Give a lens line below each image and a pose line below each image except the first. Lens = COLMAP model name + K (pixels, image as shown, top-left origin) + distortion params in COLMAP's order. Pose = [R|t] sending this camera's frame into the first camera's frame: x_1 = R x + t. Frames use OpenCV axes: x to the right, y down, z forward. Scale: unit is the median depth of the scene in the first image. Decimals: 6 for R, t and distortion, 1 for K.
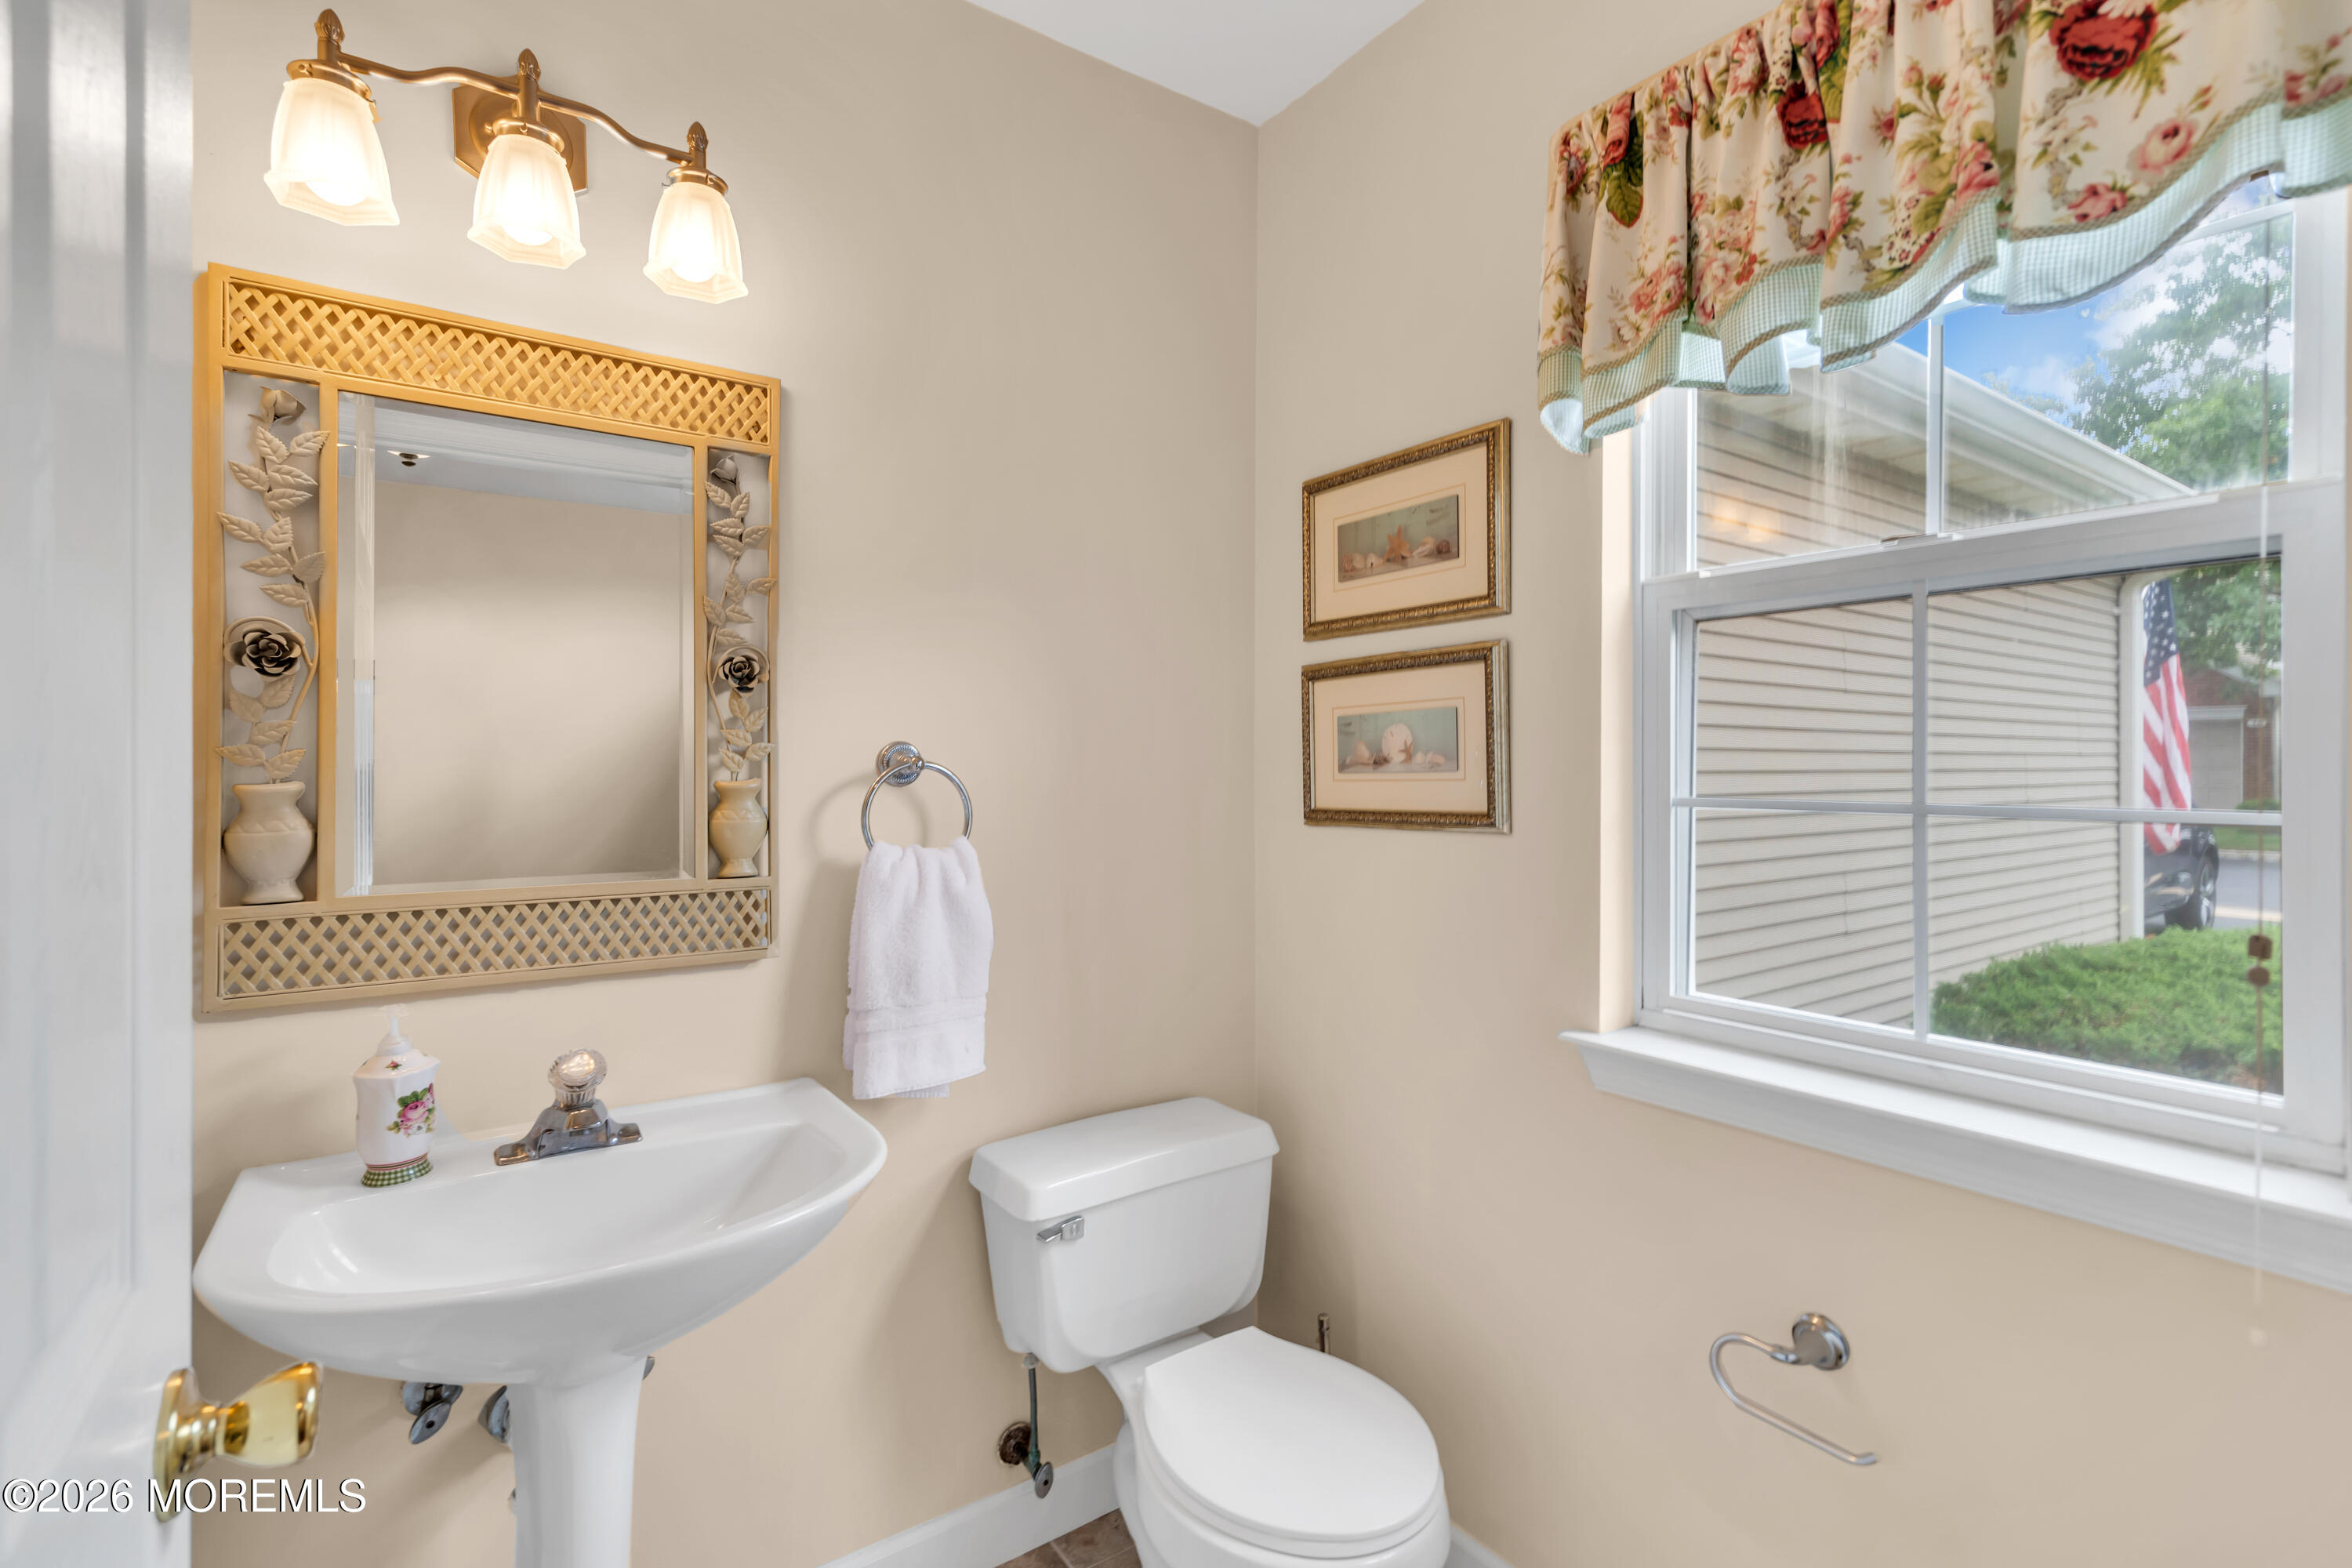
lens RADIAL K [[1080.3, 0, 1174.9], [0, 1080.3, 778.2], [0, 0, 1]] dist [-0.003532, 0.001259]
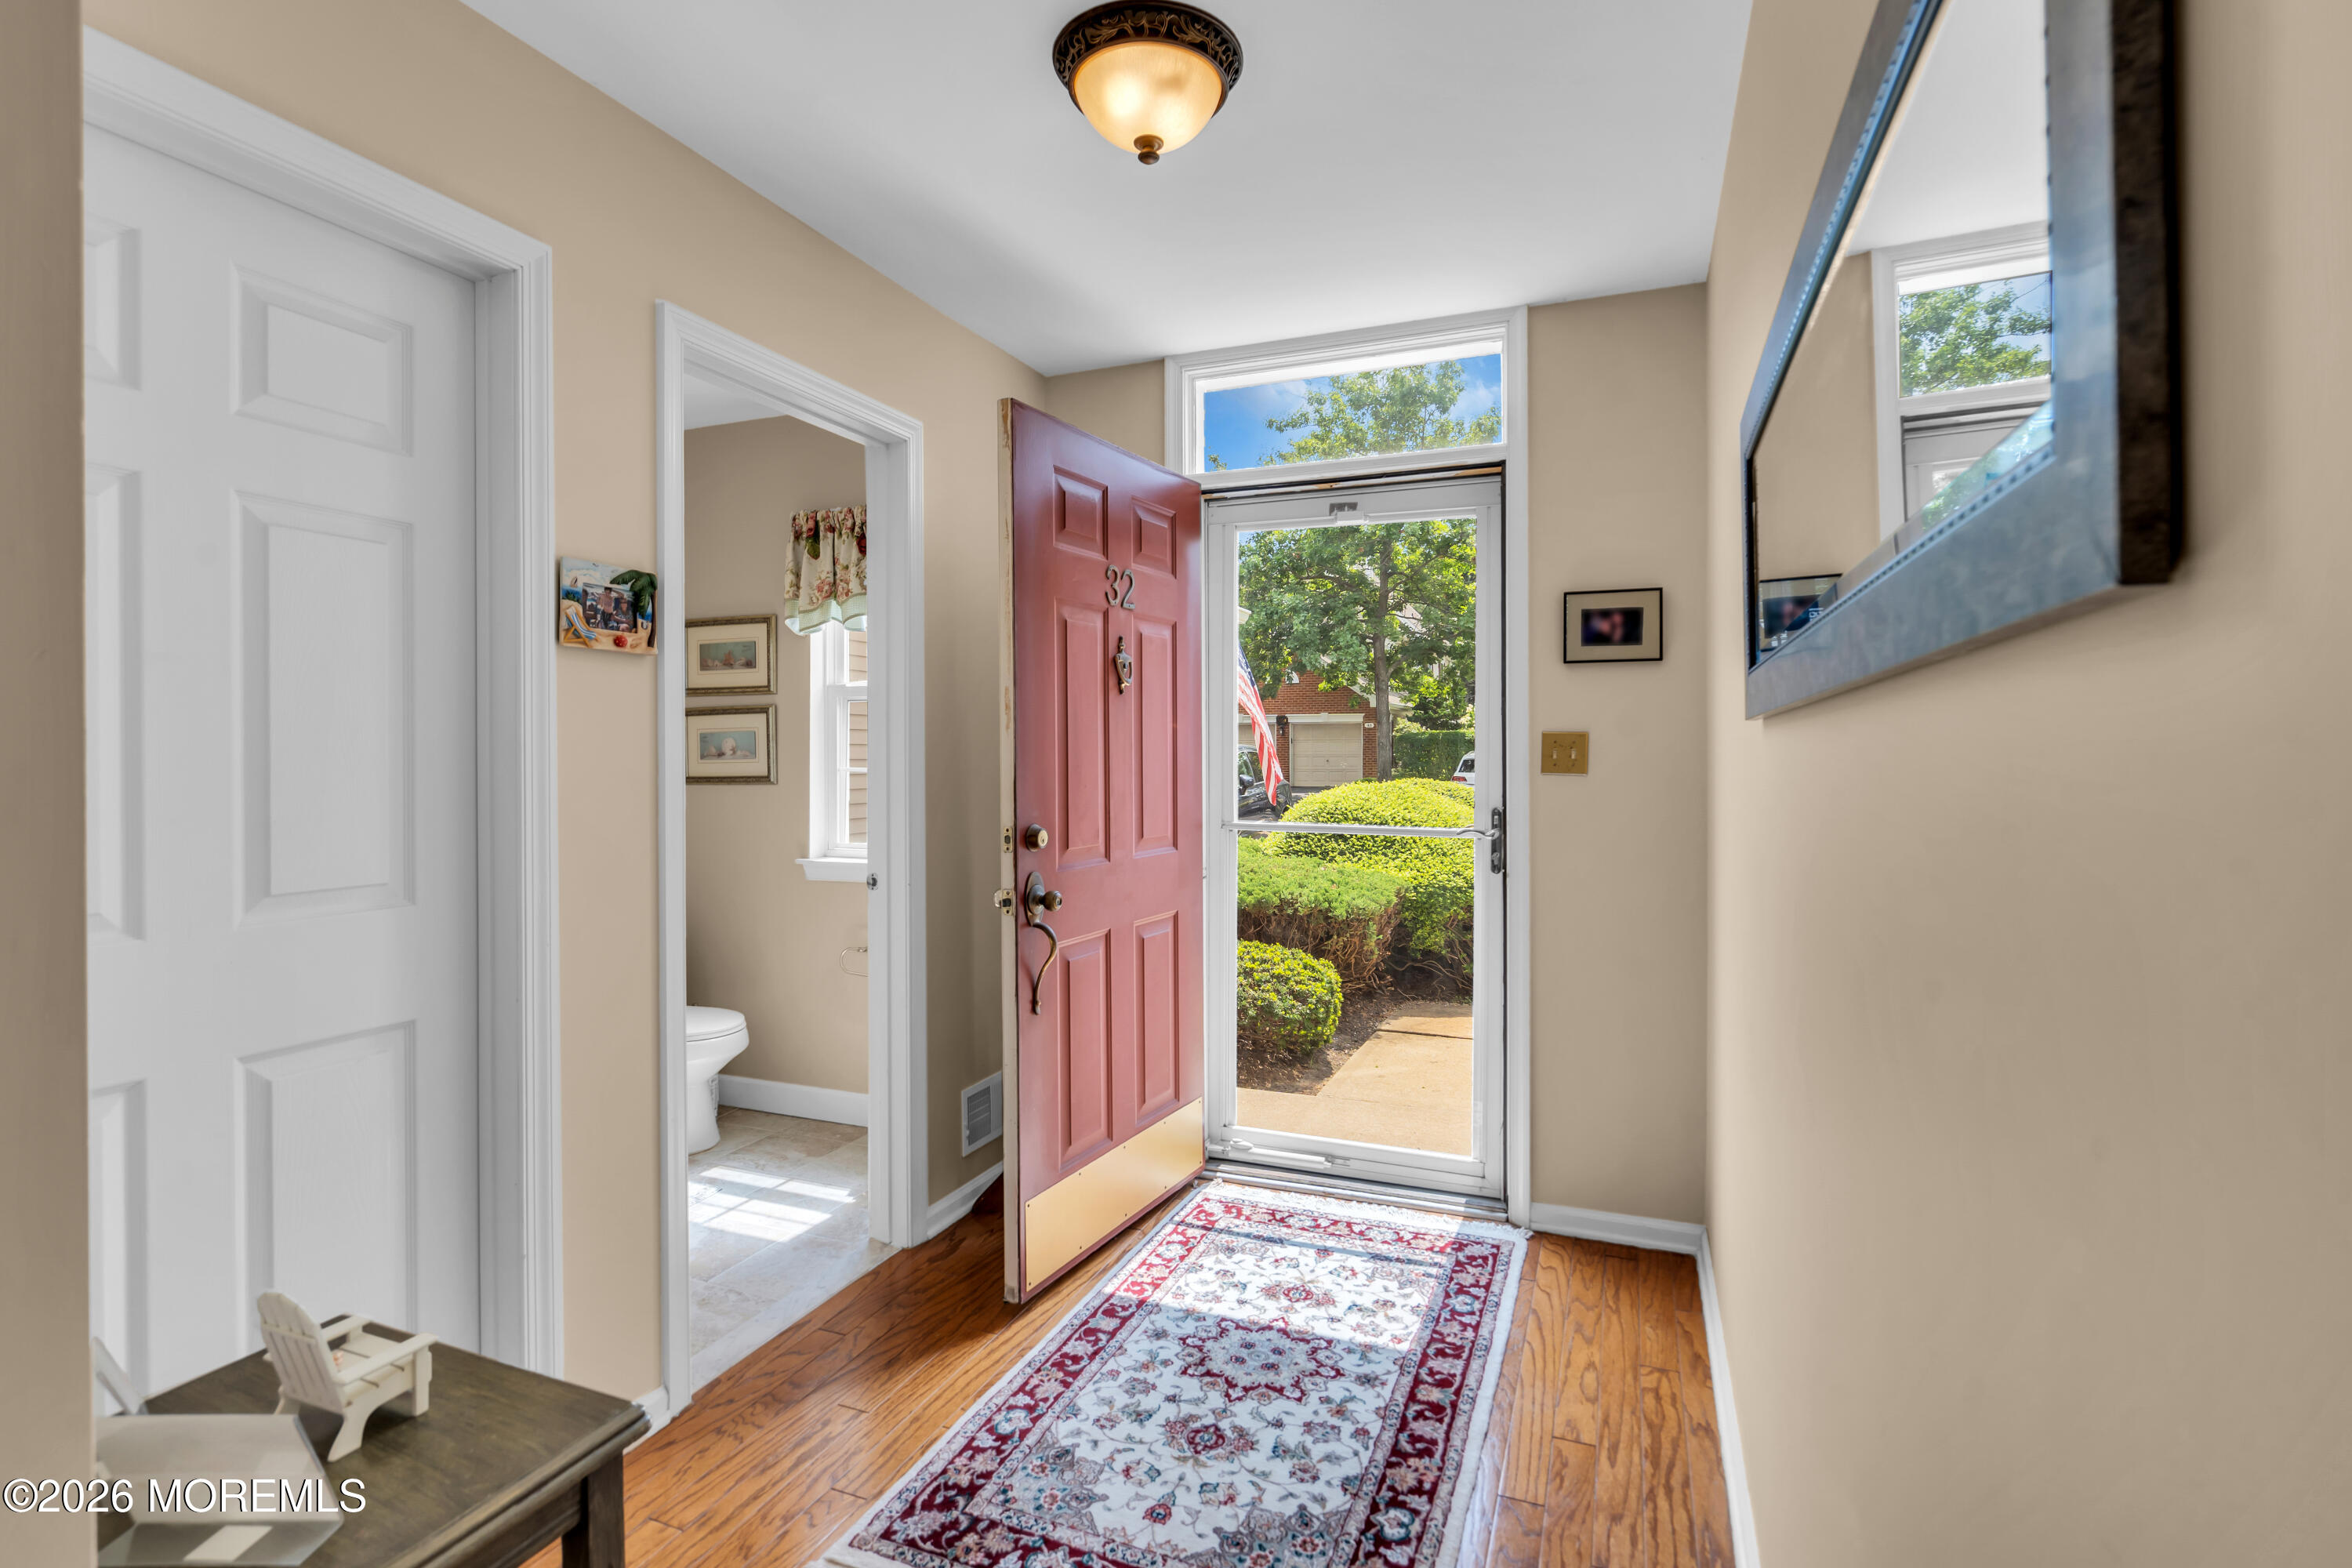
lens RADIAL K [[1080.3, 0, 1167.8], [0, 1080.3, 769.1], [0, 0, 1]] dist [-0.003532, 0.001259]
pose [[0.839399, -0.006570, 0.543475, -0.299342], [0.005451, 0.999978, 0.003670, 0.014611], [-0.543488, -0.000118, 0.839417, -1.661434]]
